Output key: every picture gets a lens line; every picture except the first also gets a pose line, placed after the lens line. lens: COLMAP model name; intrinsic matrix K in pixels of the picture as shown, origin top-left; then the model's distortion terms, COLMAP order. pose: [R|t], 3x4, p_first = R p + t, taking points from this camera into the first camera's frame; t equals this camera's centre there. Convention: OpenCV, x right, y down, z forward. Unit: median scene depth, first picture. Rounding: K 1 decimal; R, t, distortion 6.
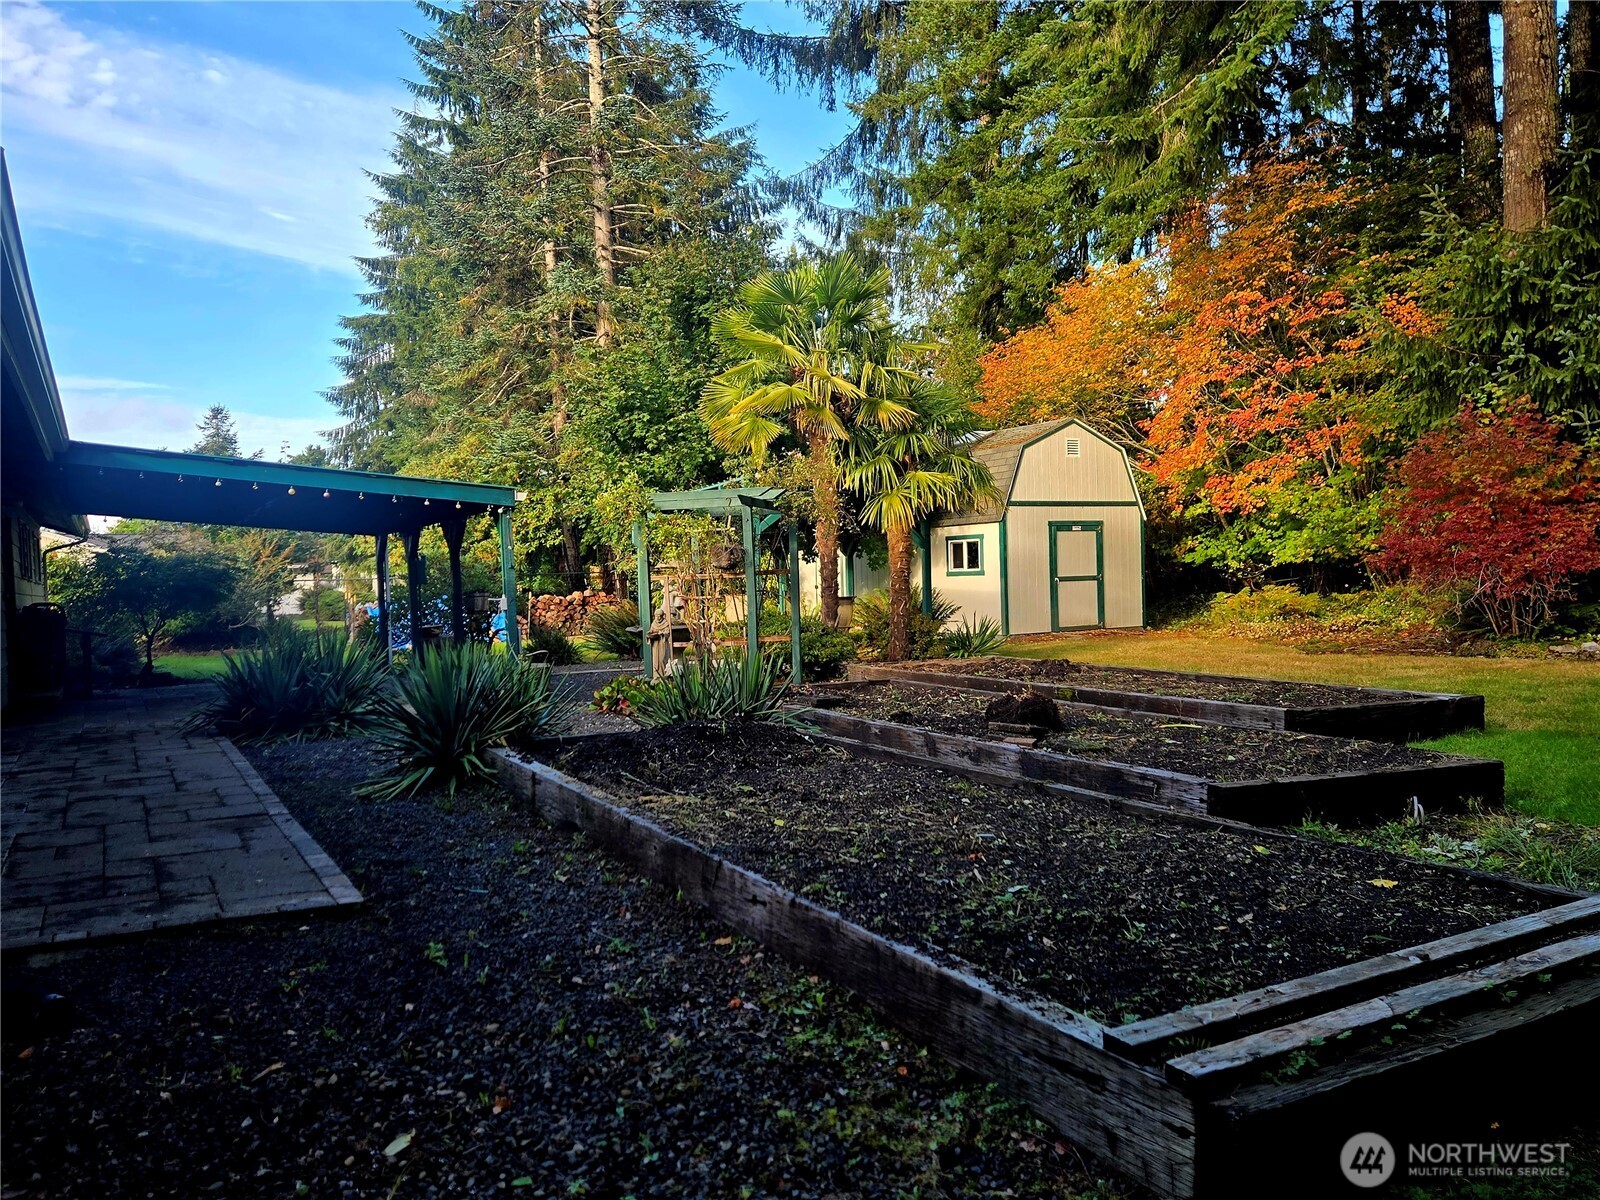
lens RADIAL K [[1206.6, 0, 800.0], [0, 1206.6, 600.0], [0, 0, 1]] dist [0.046900, -0.001710]
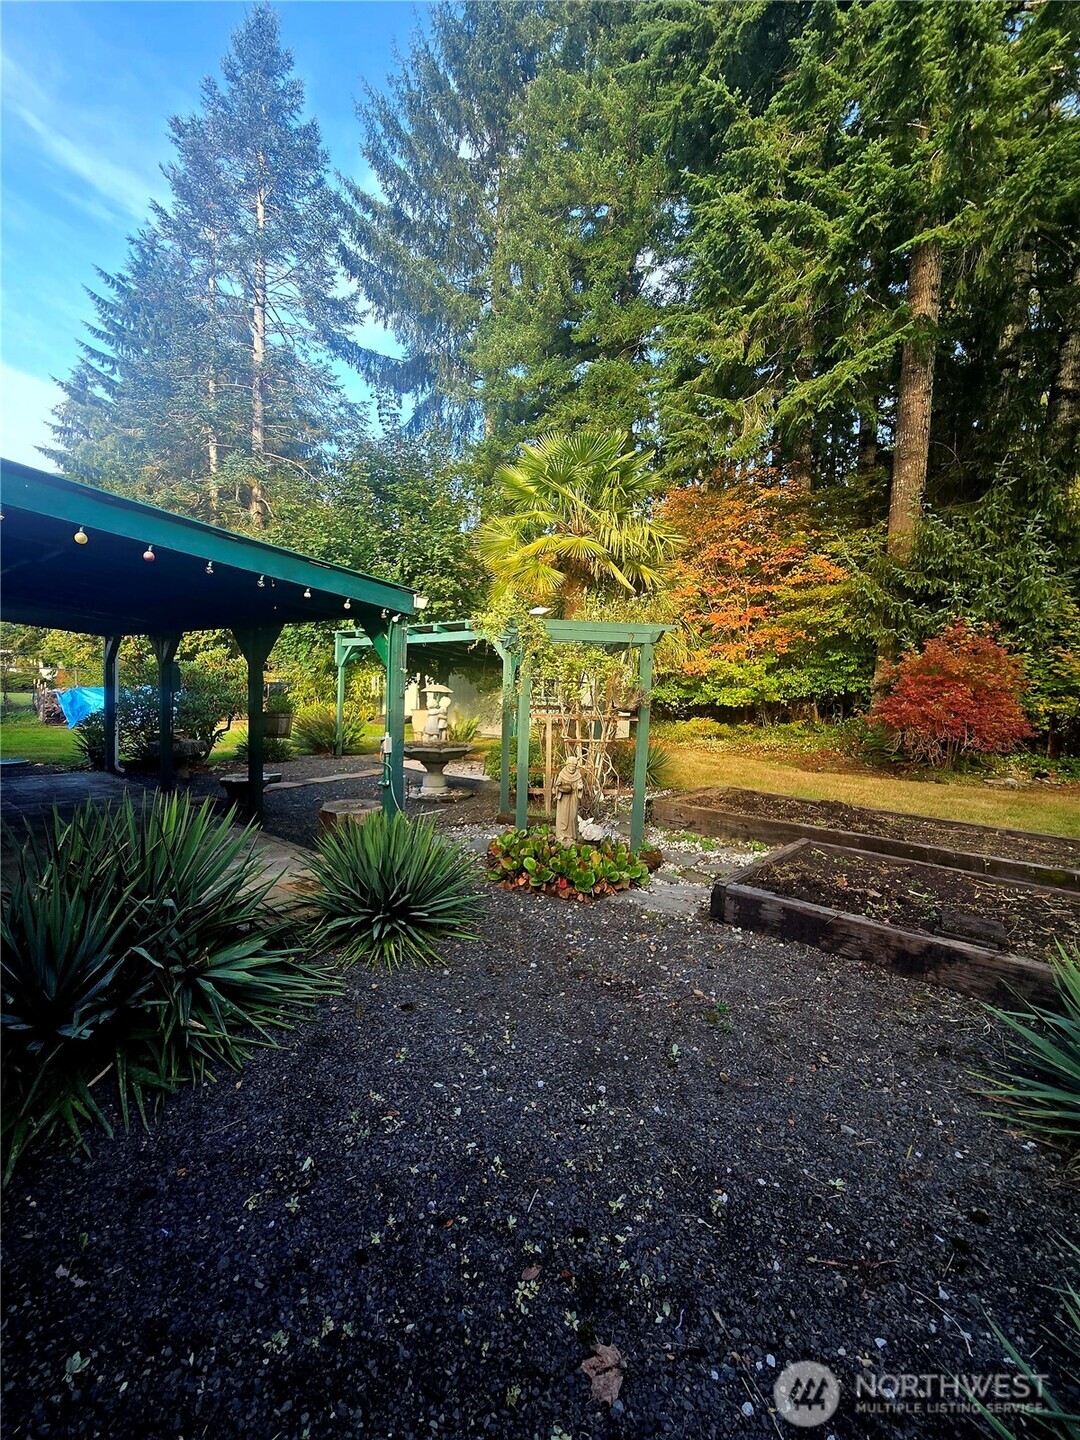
lens RADIAL K [[585.6, 0, 523.3], [0, 585.6, 720.3], [0, 0, 1]] dist [0.001128, 0.000334]
pose [[0.931185, 0.050053, 0.361094, -0.165914], [-0.063149, 0.997702, 0.024554, -0.014124], [-0.359035, -0.045667, 0.932206, 0.349688]]
